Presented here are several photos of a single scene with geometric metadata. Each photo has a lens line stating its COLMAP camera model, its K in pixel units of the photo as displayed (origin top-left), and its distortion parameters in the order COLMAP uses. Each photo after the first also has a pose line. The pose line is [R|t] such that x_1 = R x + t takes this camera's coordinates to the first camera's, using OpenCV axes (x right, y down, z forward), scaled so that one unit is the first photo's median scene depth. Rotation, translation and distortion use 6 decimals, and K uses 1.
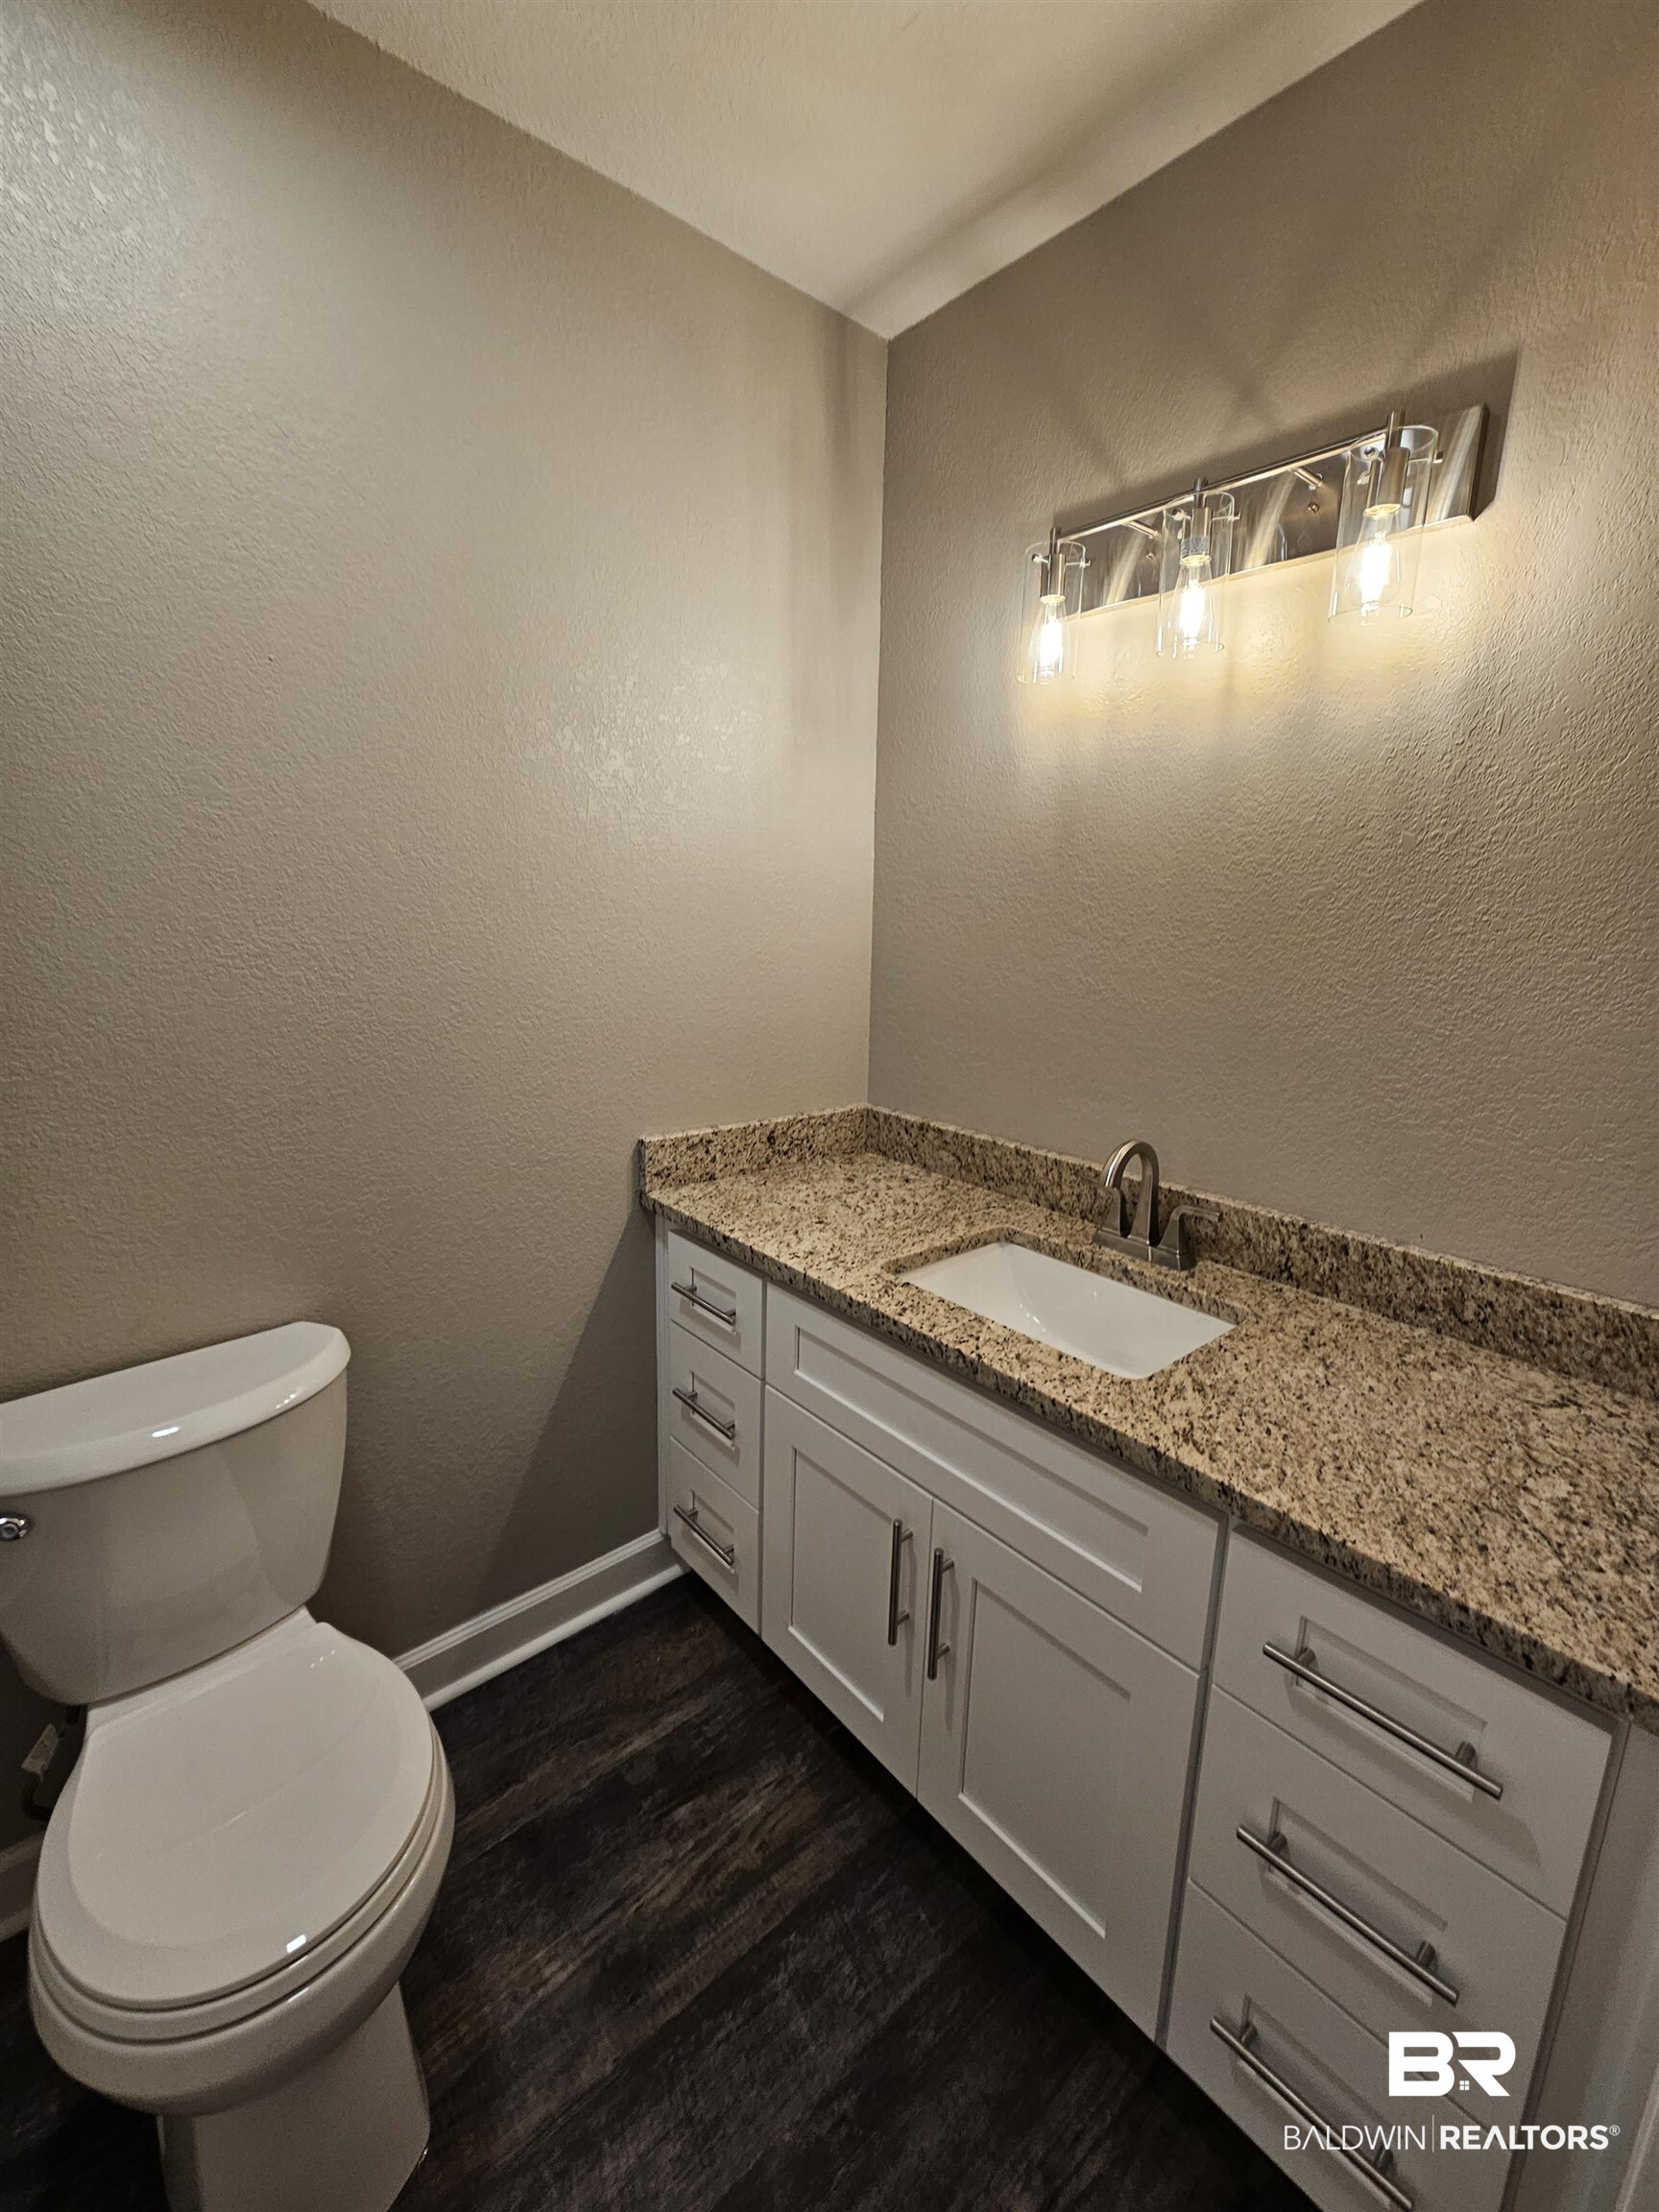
lens RADIAL K [[912.4, 0, 845.4], [0, 912.4, 1096.3], [0, 0, 1]] dist [-0.001788, 0.000187]
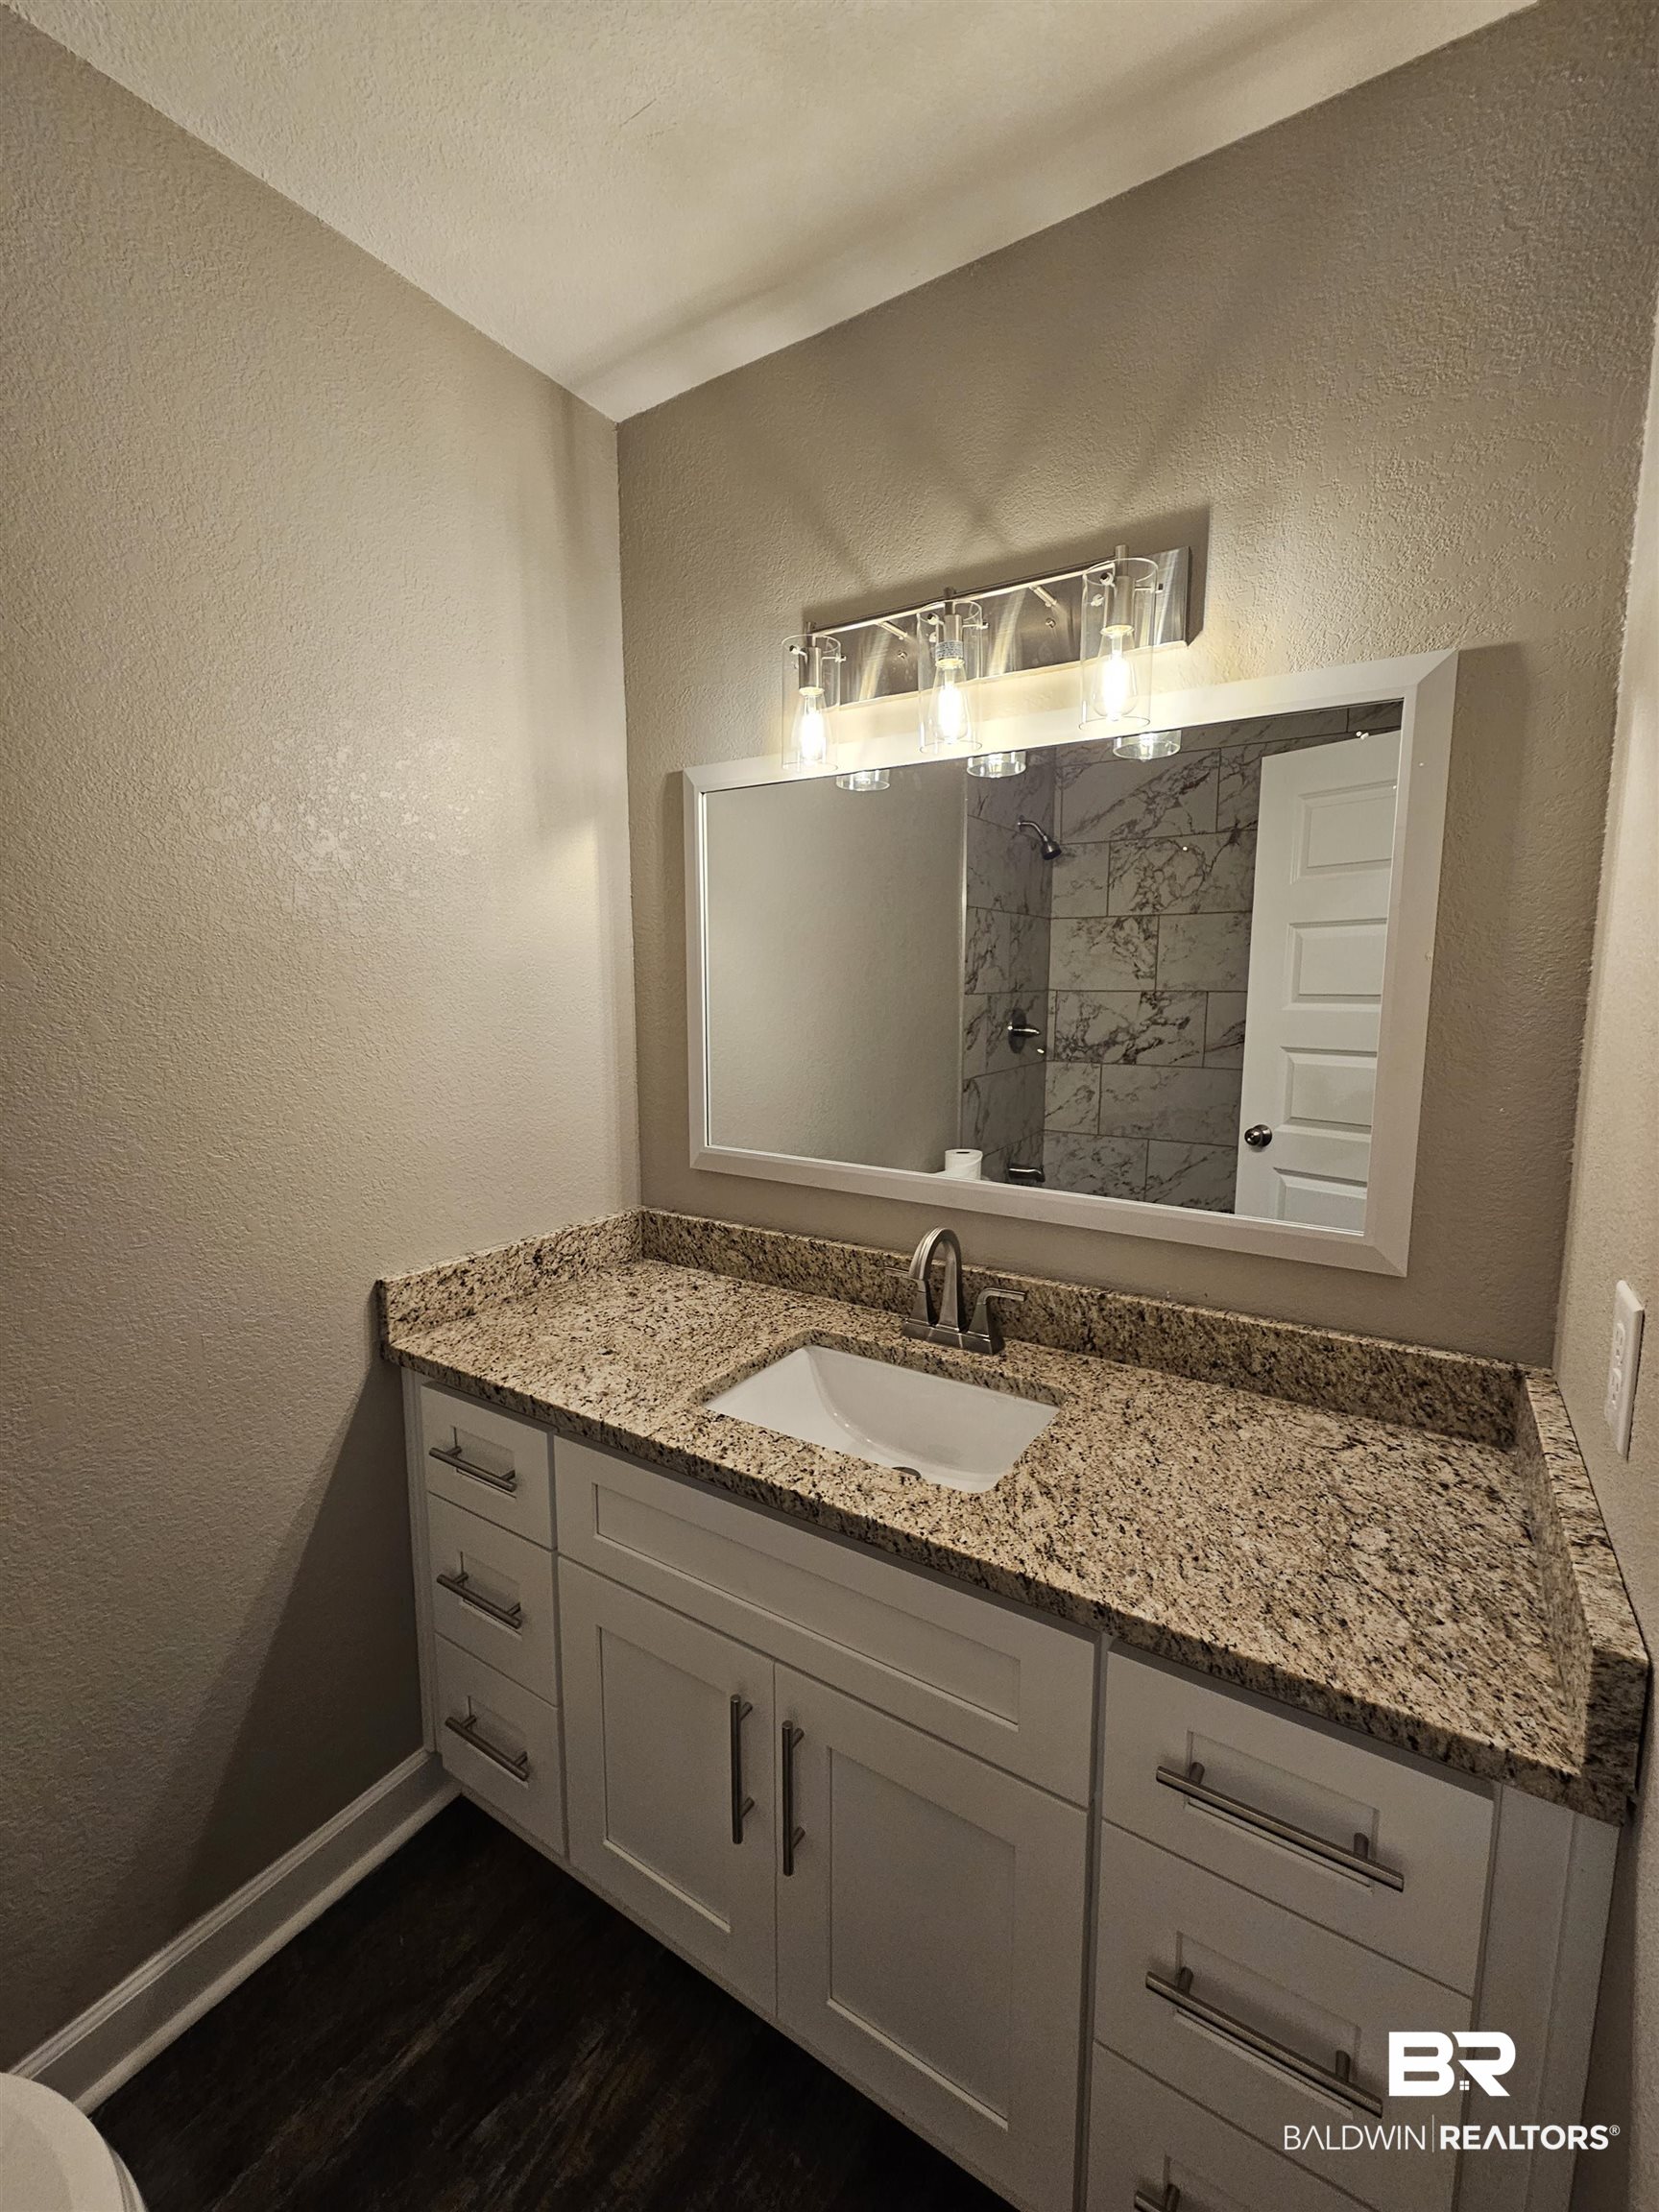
lens RADIAL K [[912.4, 0, 842.0], [0, 912.4, 1095.7], [0, 0, 1]] dist [-0.001788, 0.000187]
pose [[0.958473, -0.062947, 0.278149, -0.046353], [0.083464, 0.994547, -0.062537, -0.040933], [-0.272696, 0.083155, 0.958500, 0.073986]]
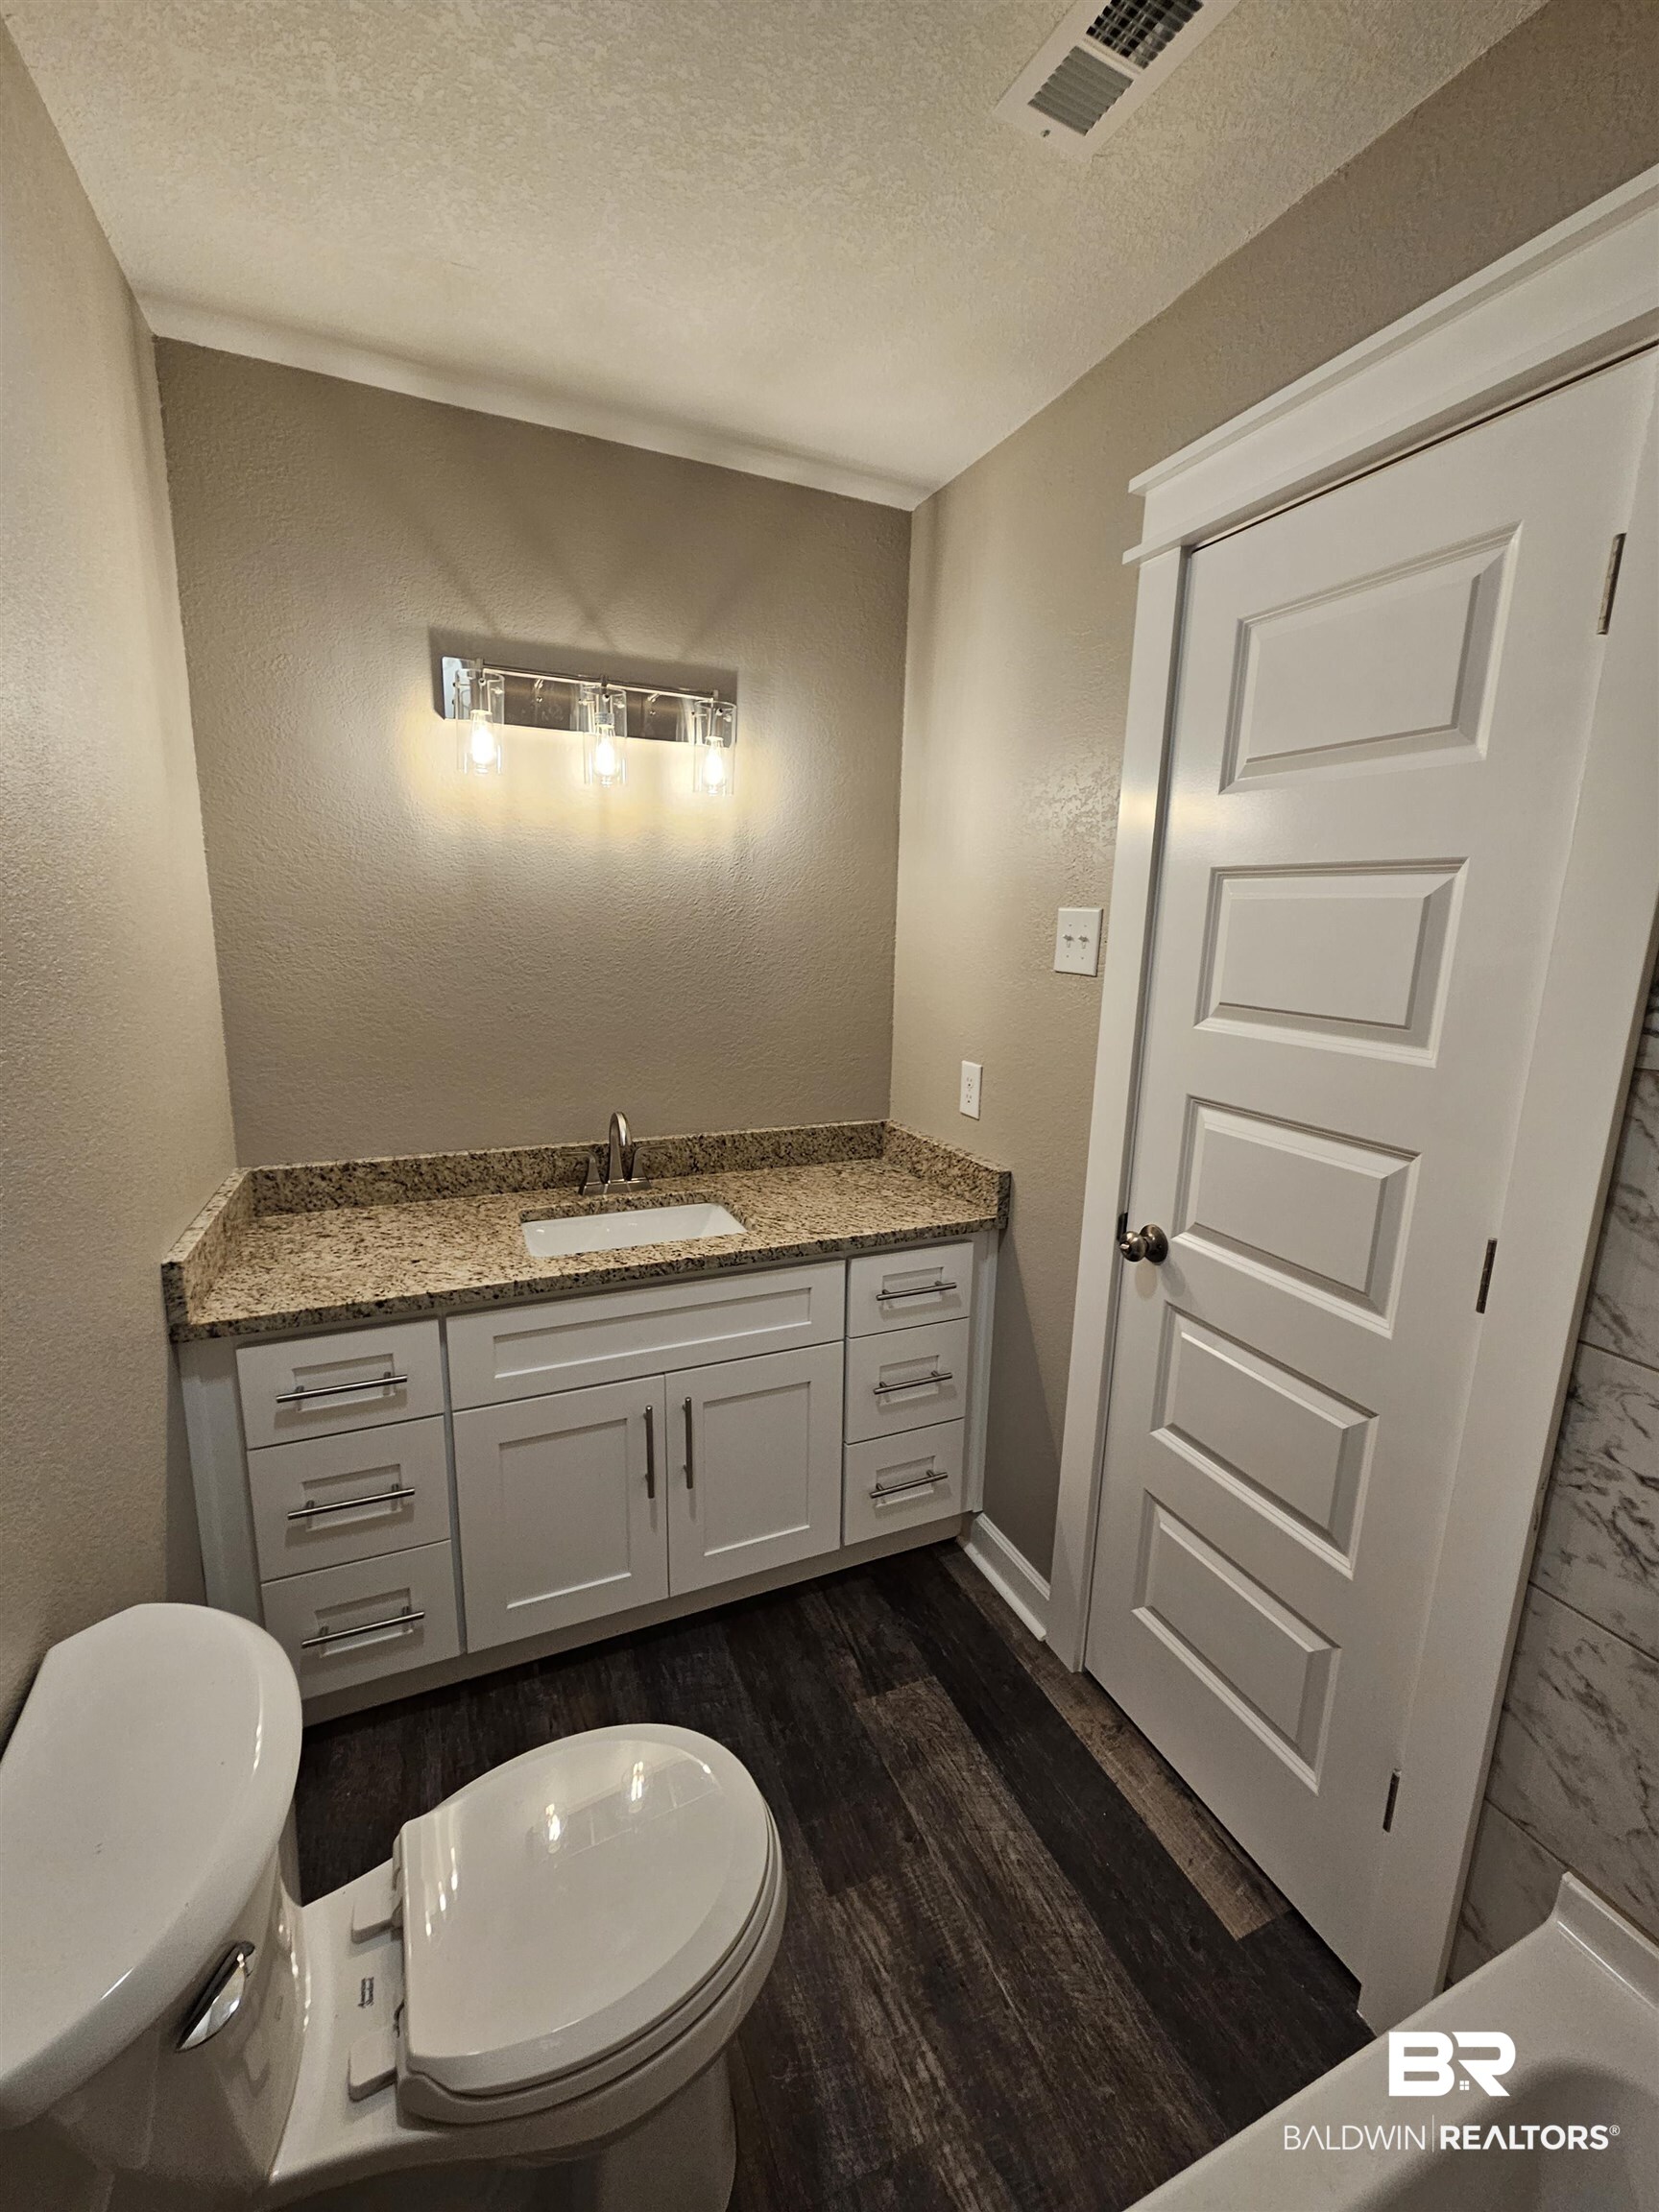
lens RADIAL K [[912.4, 0, 839.5], [0, 912.4, 1104.7], [0, 0, 1]] dist [-0.001788, 0.000187]
pose [[0.290448, -0.208319, 0.933940, -0.943185], [0.180712, 0.970393, 0.160250, -0.134162], [-0.939672, 0.122229, 0.319494, 0.201386]]
